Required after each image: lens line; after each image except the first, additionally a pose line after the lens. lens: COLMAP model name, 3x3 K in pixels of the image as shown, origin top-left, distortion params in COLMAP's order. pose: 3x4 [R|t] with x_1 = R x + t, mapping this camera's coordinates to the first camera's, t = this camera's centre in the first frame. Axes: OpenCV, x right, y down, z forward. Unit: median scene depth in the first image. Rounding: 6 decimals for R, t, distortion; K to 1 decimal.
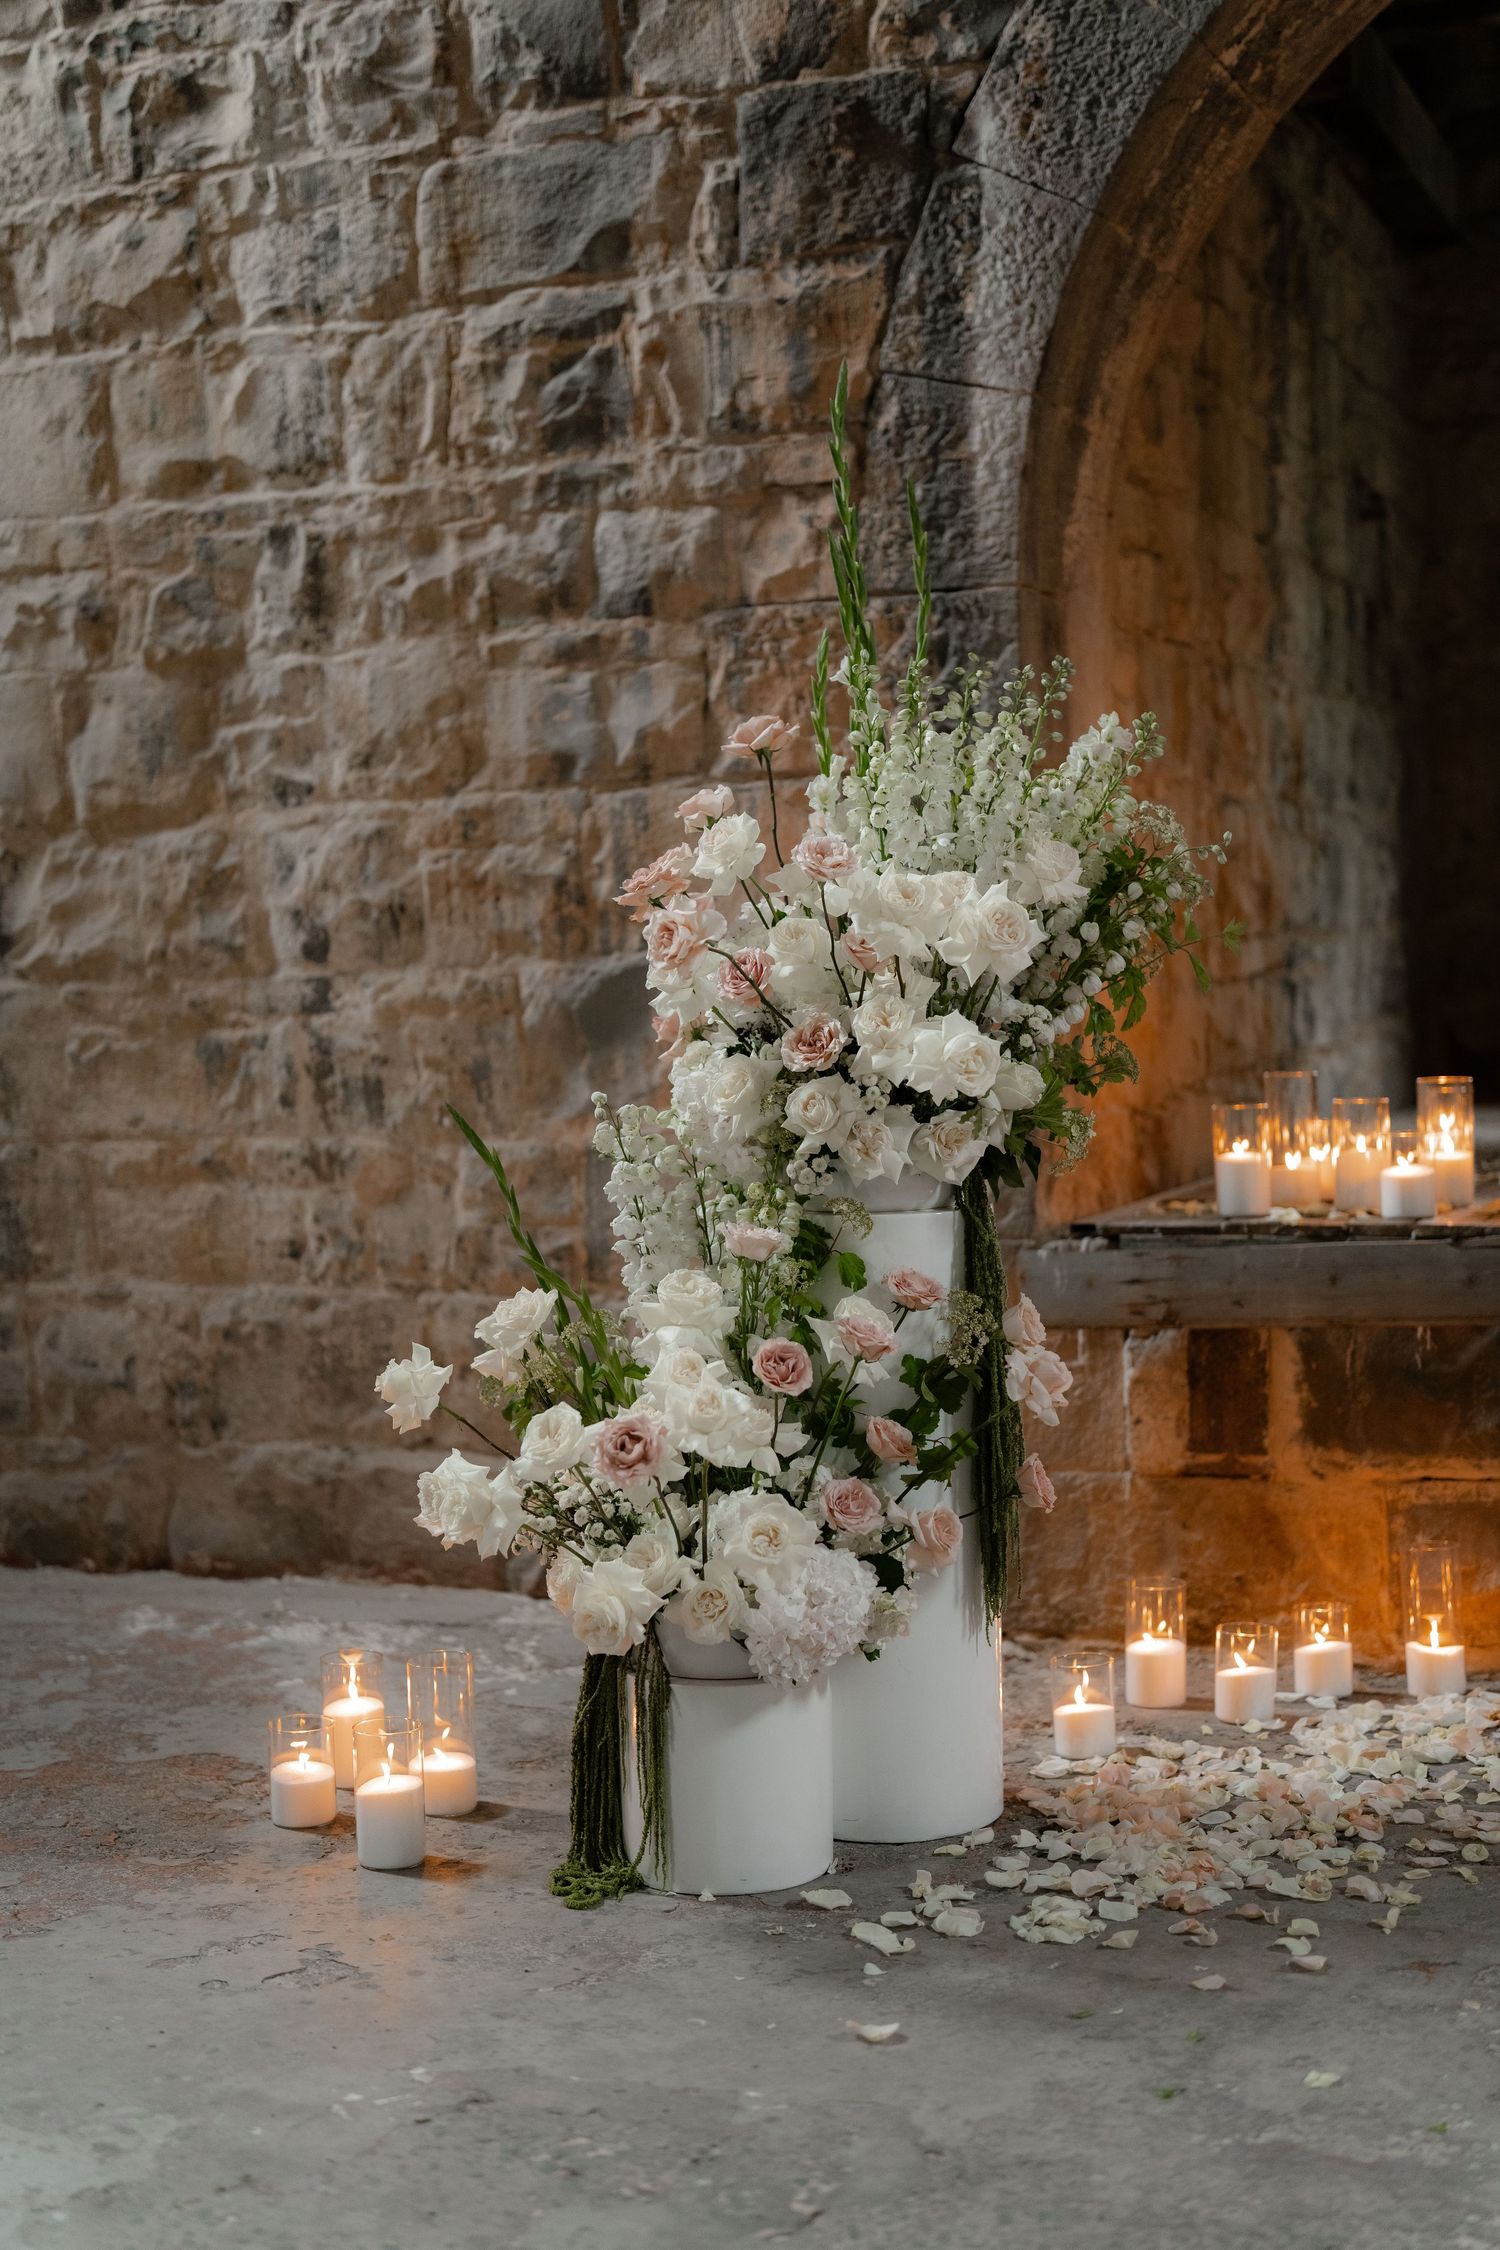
lens RADIAL K [[3106.9, 0, 750.6], [0, 3106.9, 1156.0], [0, 0, 1]] dist [-0.172611, 0.763352]
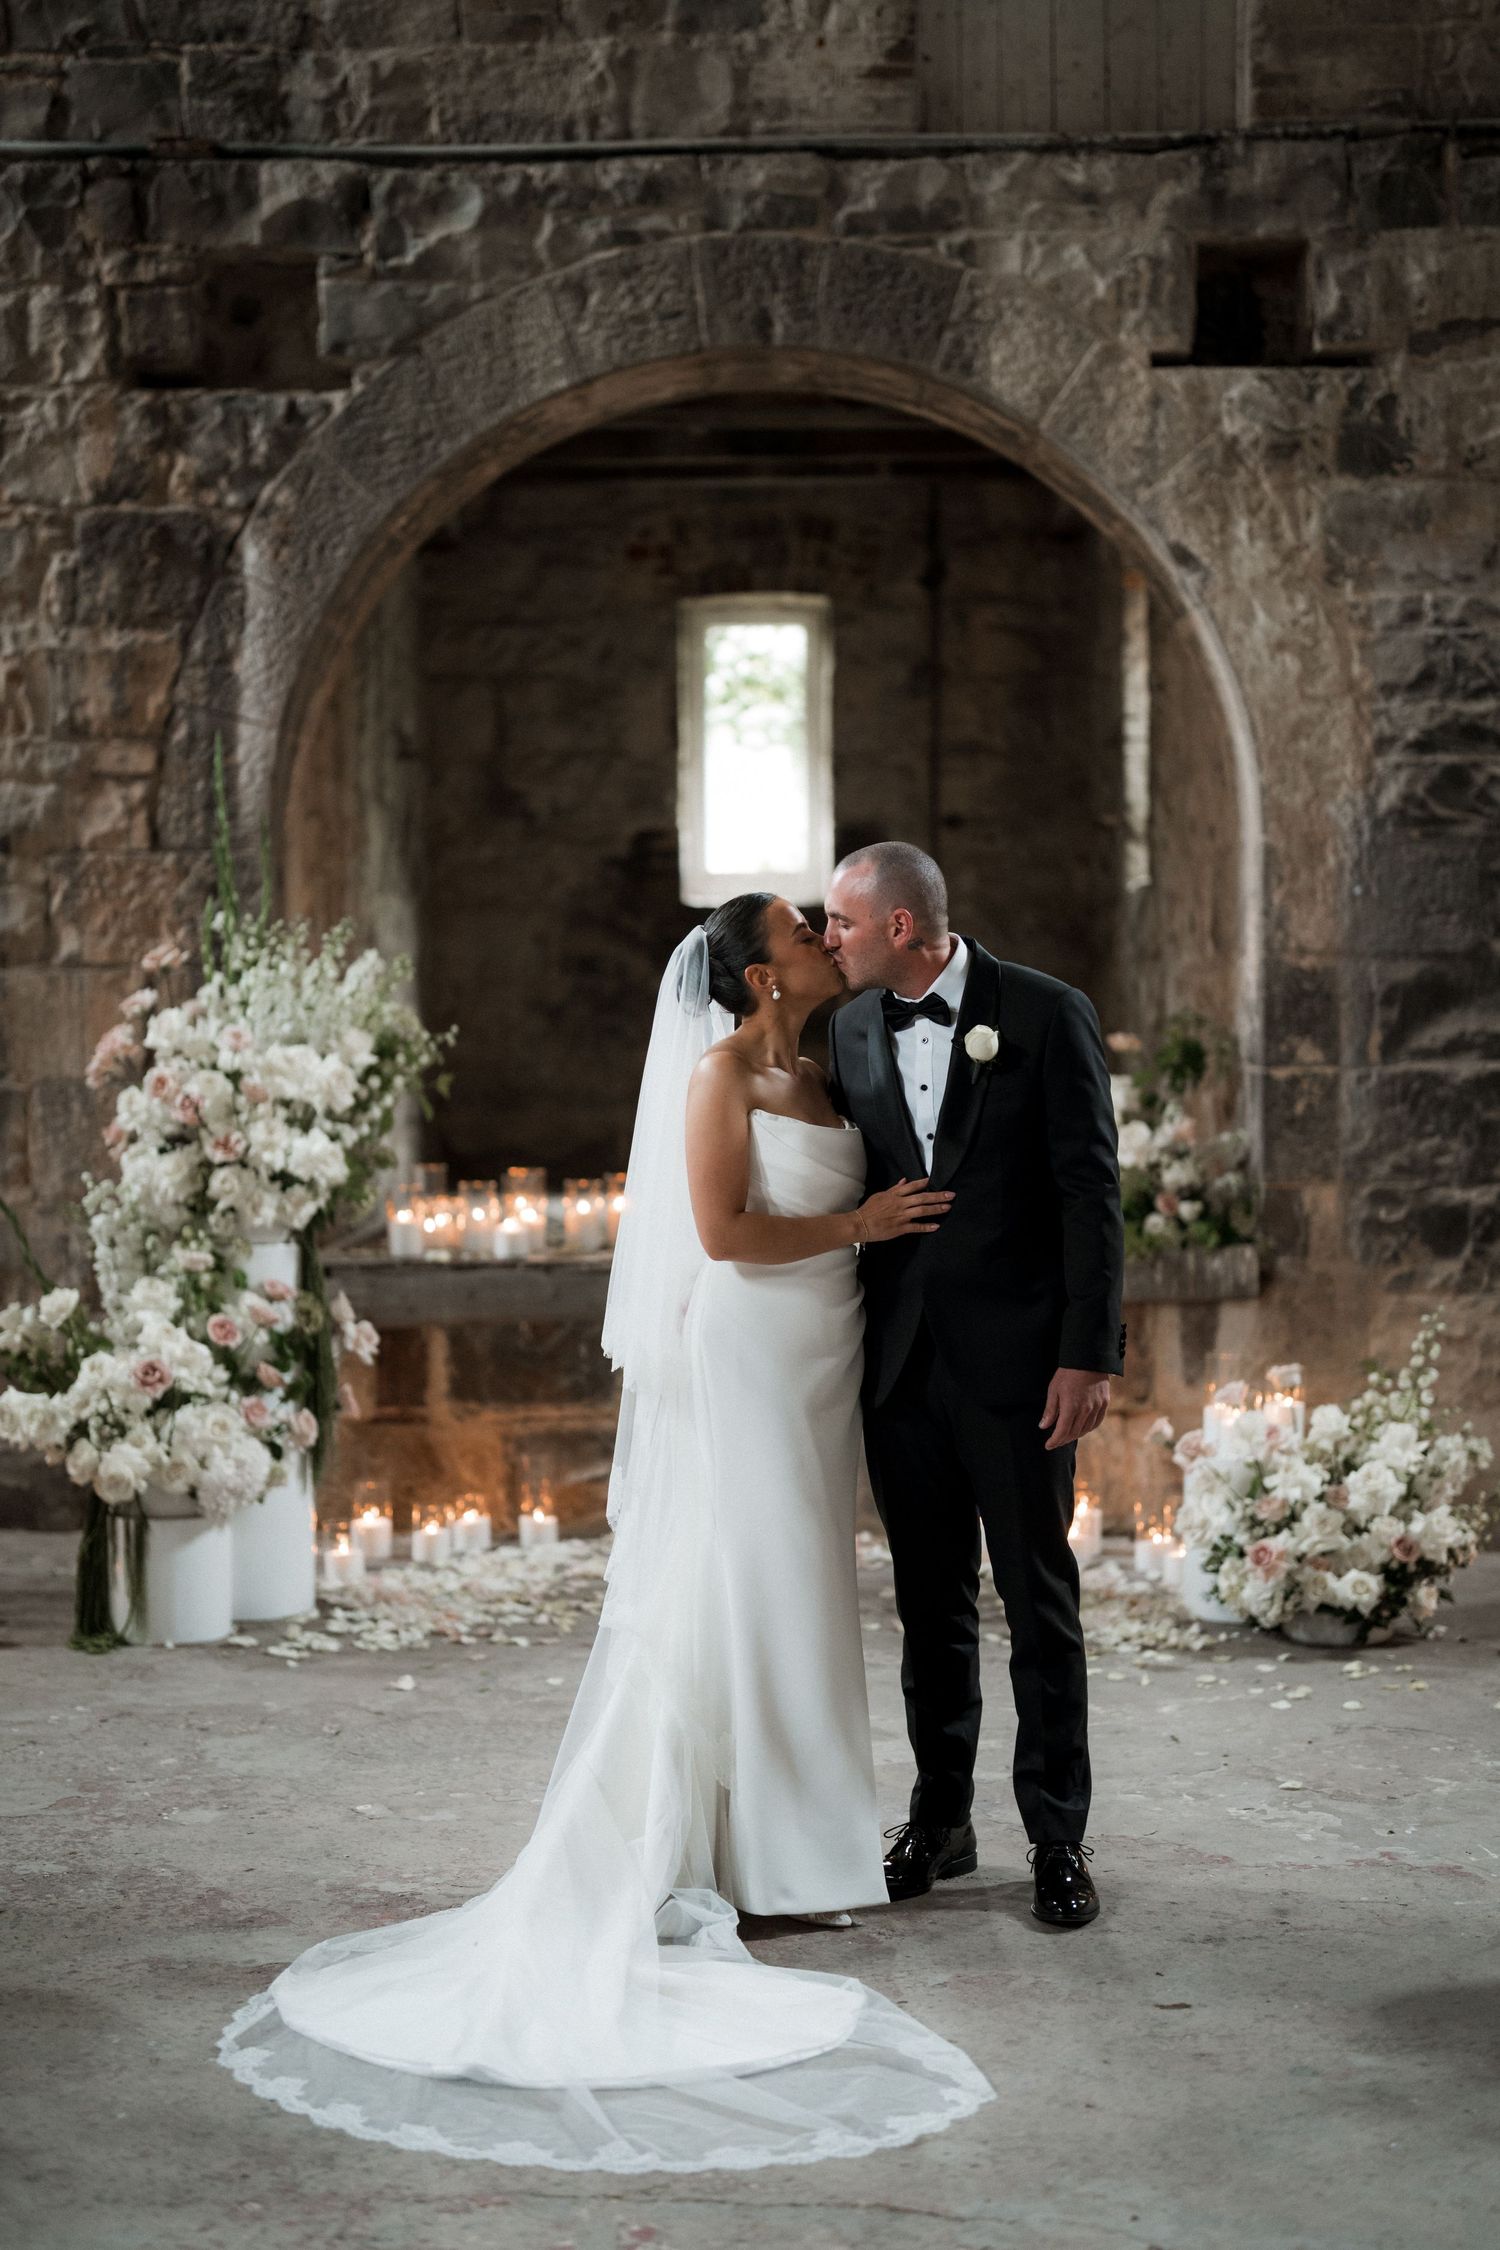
lens RADIAL K [[3009.3, 0, 741.0], [0, 3009.3, 1219.9], [0, 0, 1]] dist [0.006937, 0.097149]
pose [[0.933514, 0.000564, 0.358540, -0.235098], [0.003556, 0.999935, -0.010831, 0.017998], [-0.358523, 0.011386, 0.933452, -0.497134]]
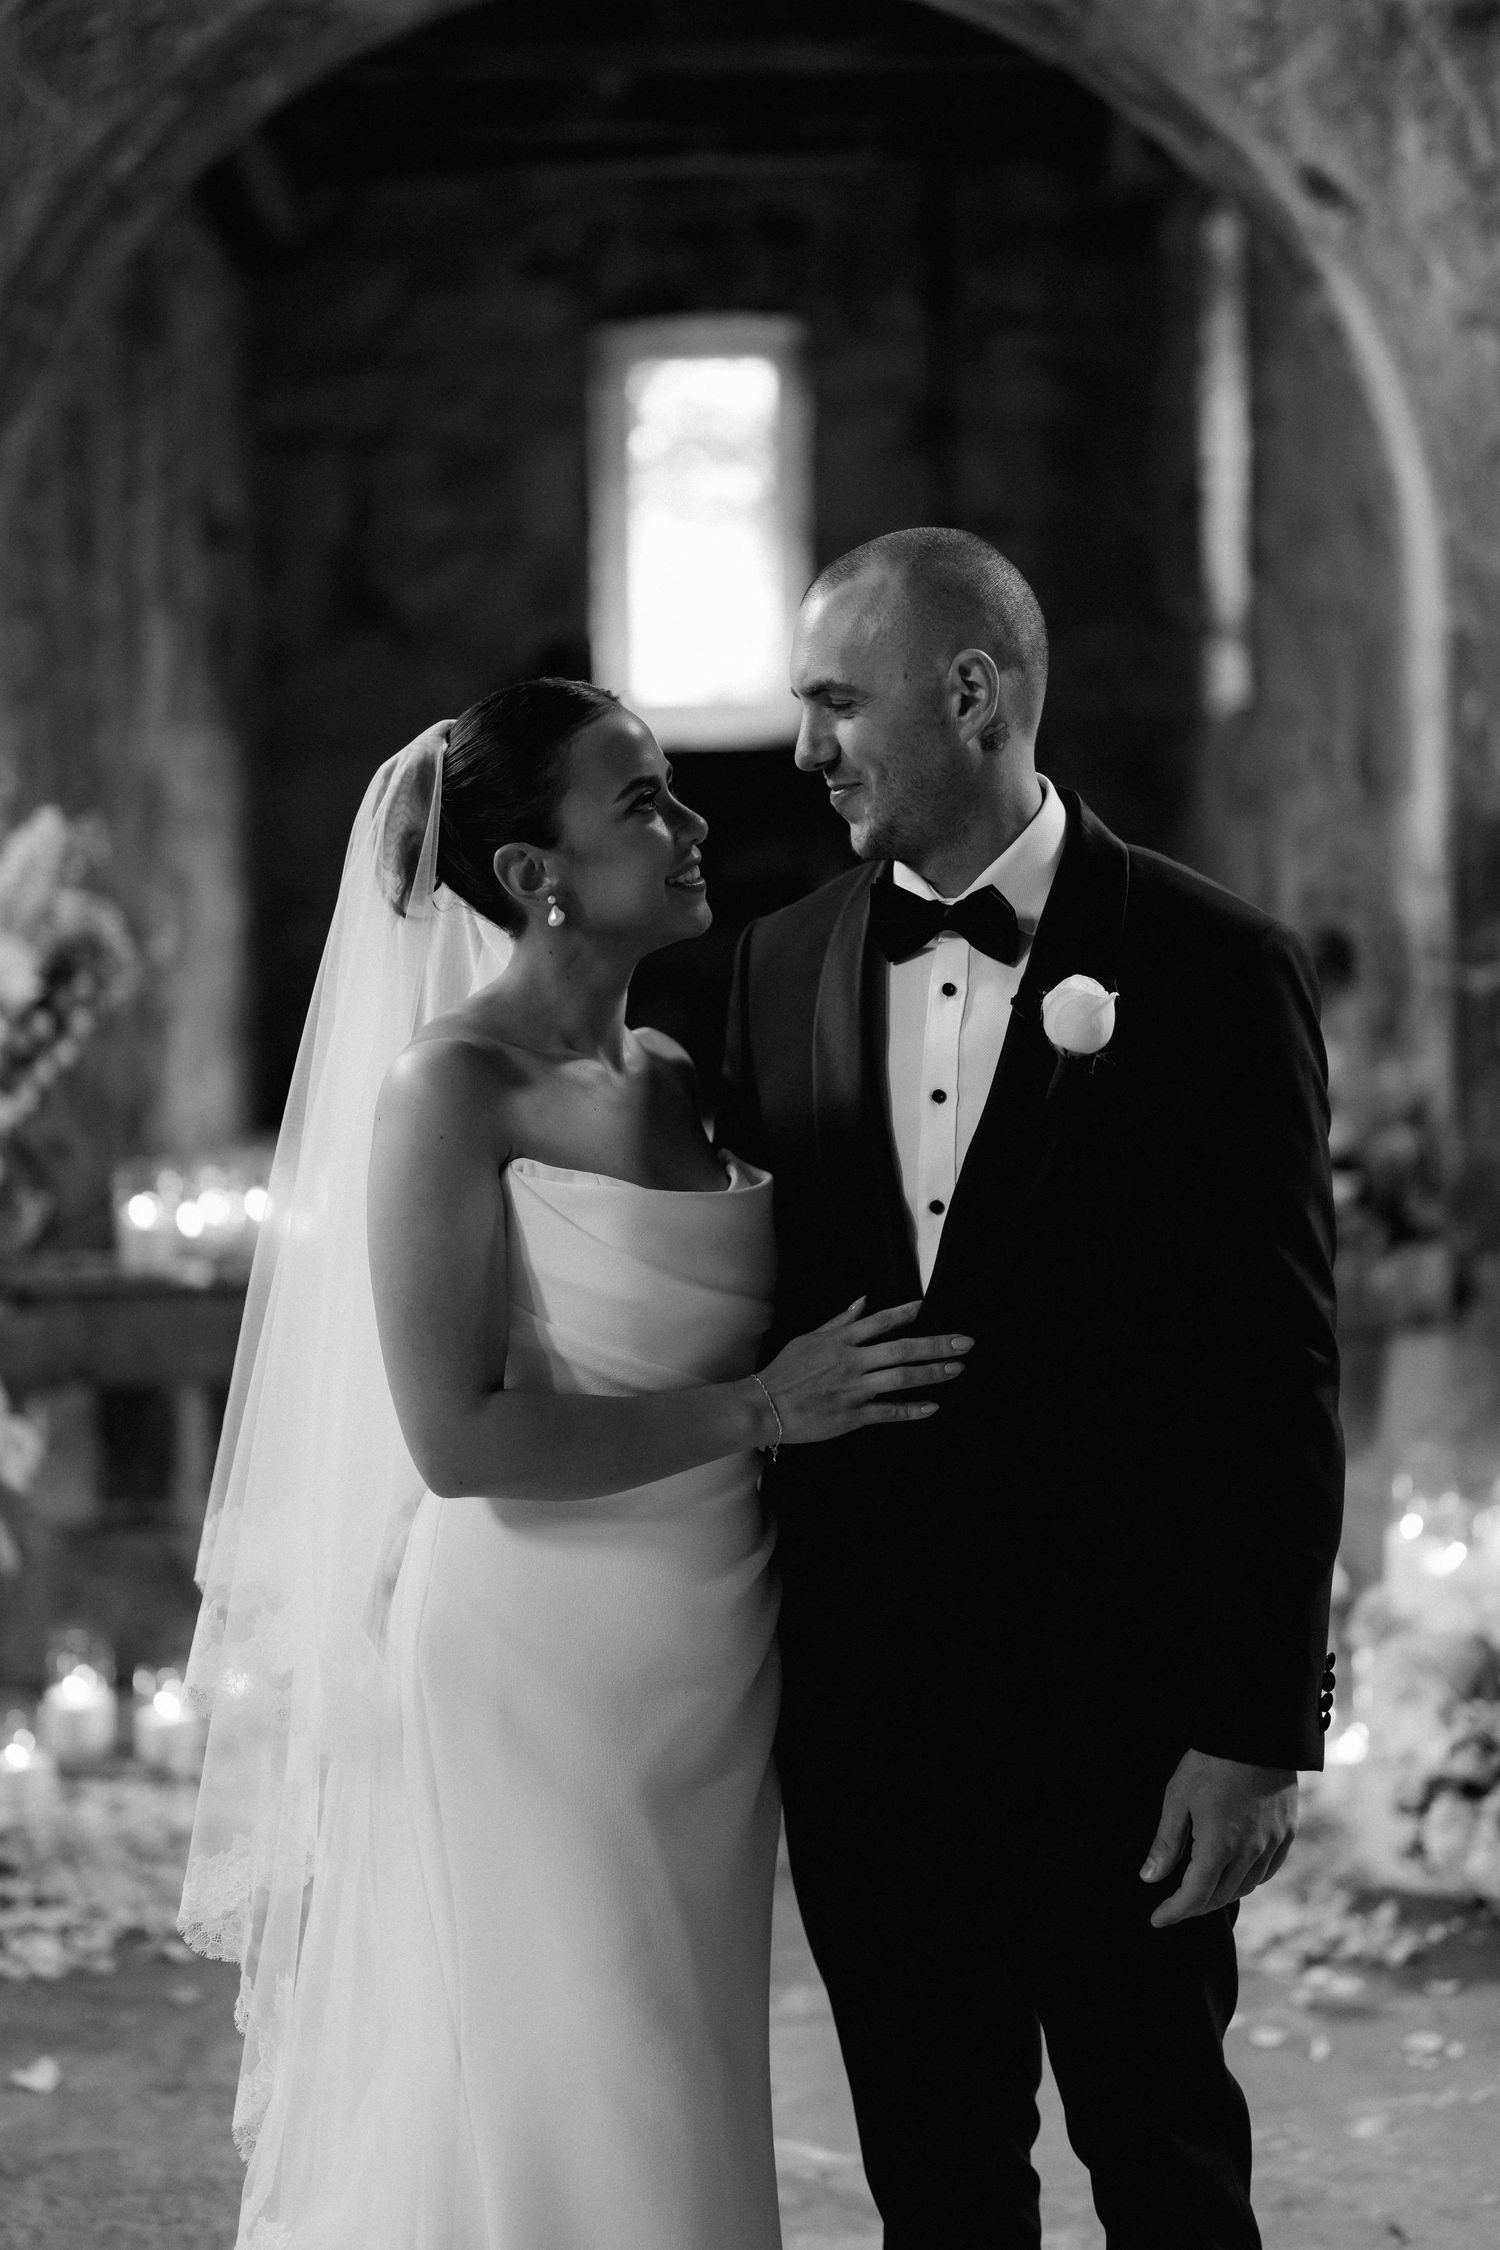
lens RADIAL K [[3469.3, 0, 670.0], [0, 3469.3, 1043.5], [0, 0, 1]] dist [0.005438, 0.222926]
pose [[0.940206, -0.004397, 0.340579, -0.073756], [0.015640, 0.999419, -0.030273, -0.020000], [-0.340248, 0.033790, 0.939728, -0.156656]]
